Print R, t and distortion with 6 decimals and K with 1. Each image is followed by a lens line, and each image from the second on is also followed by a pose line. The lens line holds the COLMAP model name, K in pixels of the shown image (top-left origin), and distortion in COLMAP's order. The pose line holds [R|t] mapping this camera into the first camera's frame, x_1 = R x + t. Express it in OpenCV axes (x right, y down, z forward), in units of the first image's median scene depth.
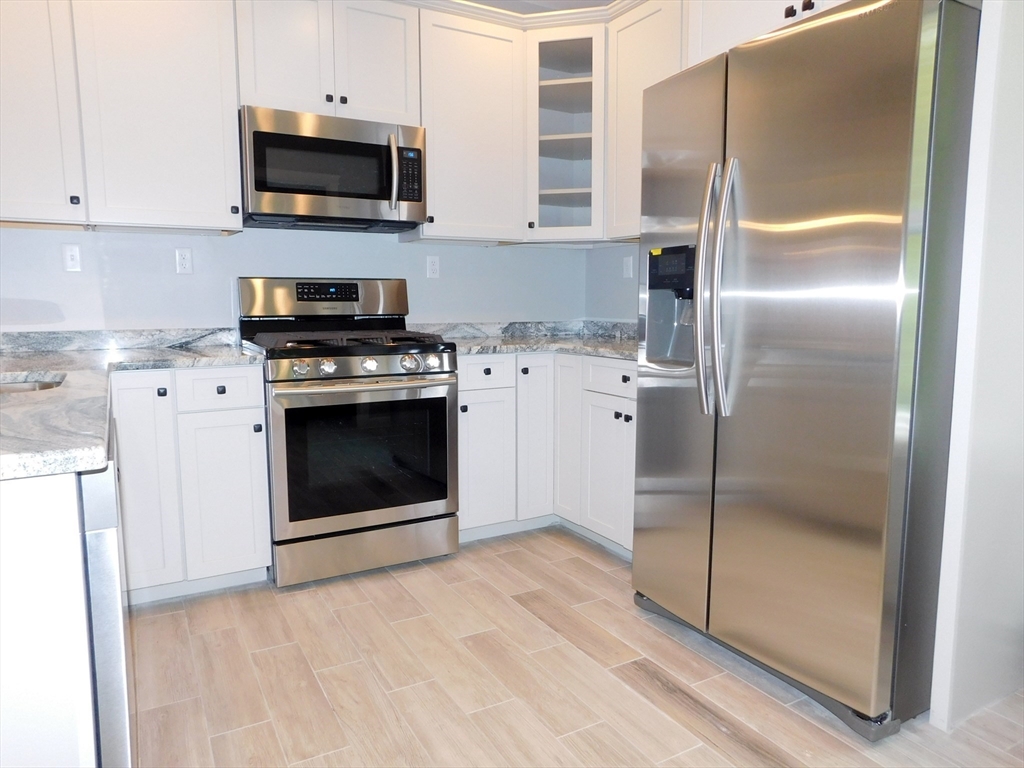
lens RADIAL K [[687.7, 0, 512.0], [0, 687.7, 384.0], [0, 0, 1]] dist [-0.058939, 0.061573]
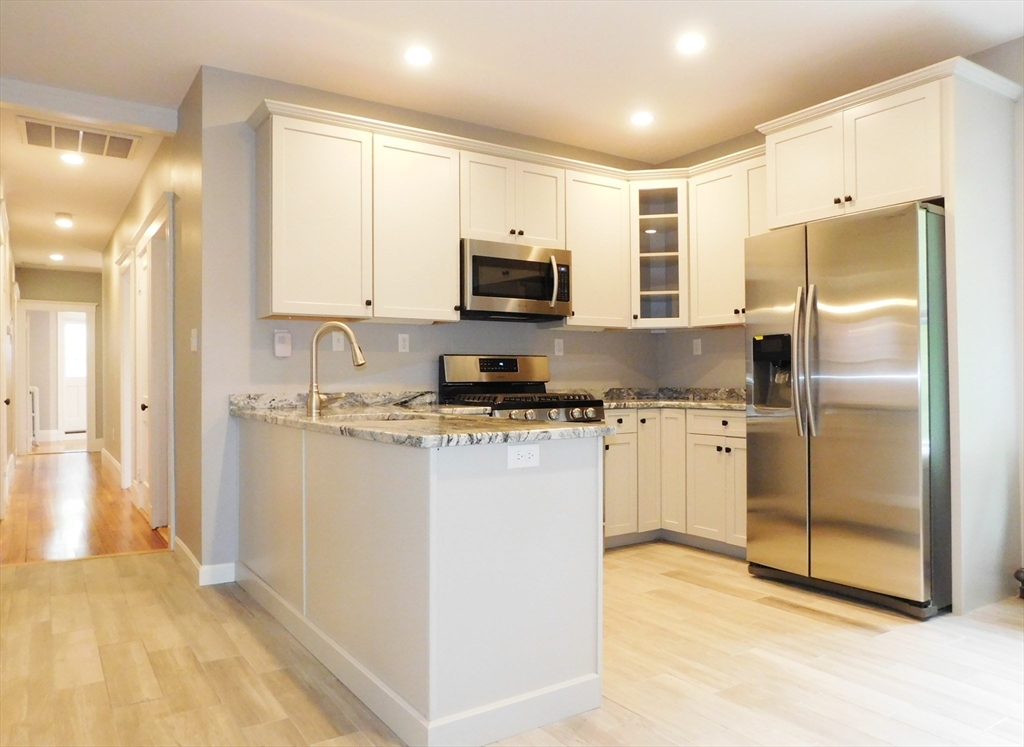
lens RADIAL K [[725.9, 0, 512.0], [0, 725.9, 373.5], [0, 0, 1]] dist [-0.020377, 0.003020]
pose [[0.997888, -0.005696, 0.064708, -0.358272], [0.014011, 0.991574, -0.128781, 0.074906], [-0.063429, 0.129416, 0.989560, -0.472490]]
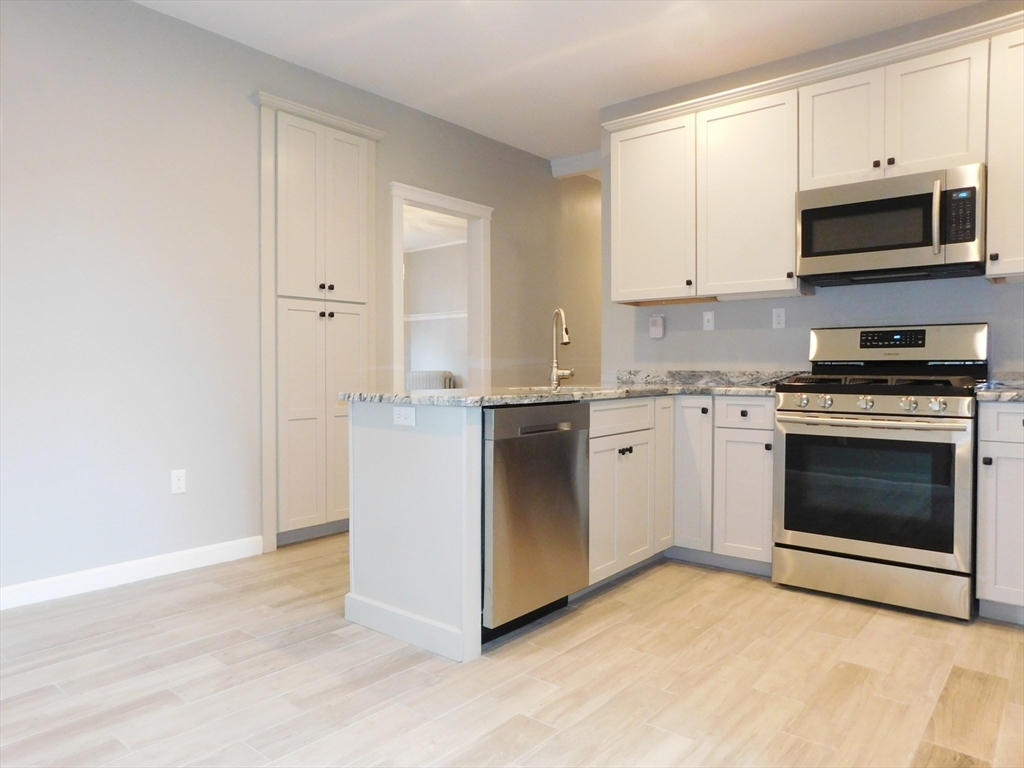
lens RADIAL K [[687.7, 0, 512.0], [0, 687.7, 384.0], [0, 0, 1]] dist [-0.058939, 0.061573]
pose [[0.353595, 0.021881, -0.935142, 0.540965], [-0.115201, 0.993134, -0.020322, 0.025676], [0.928277, 0.114915, 0.353688, 0.094552]]
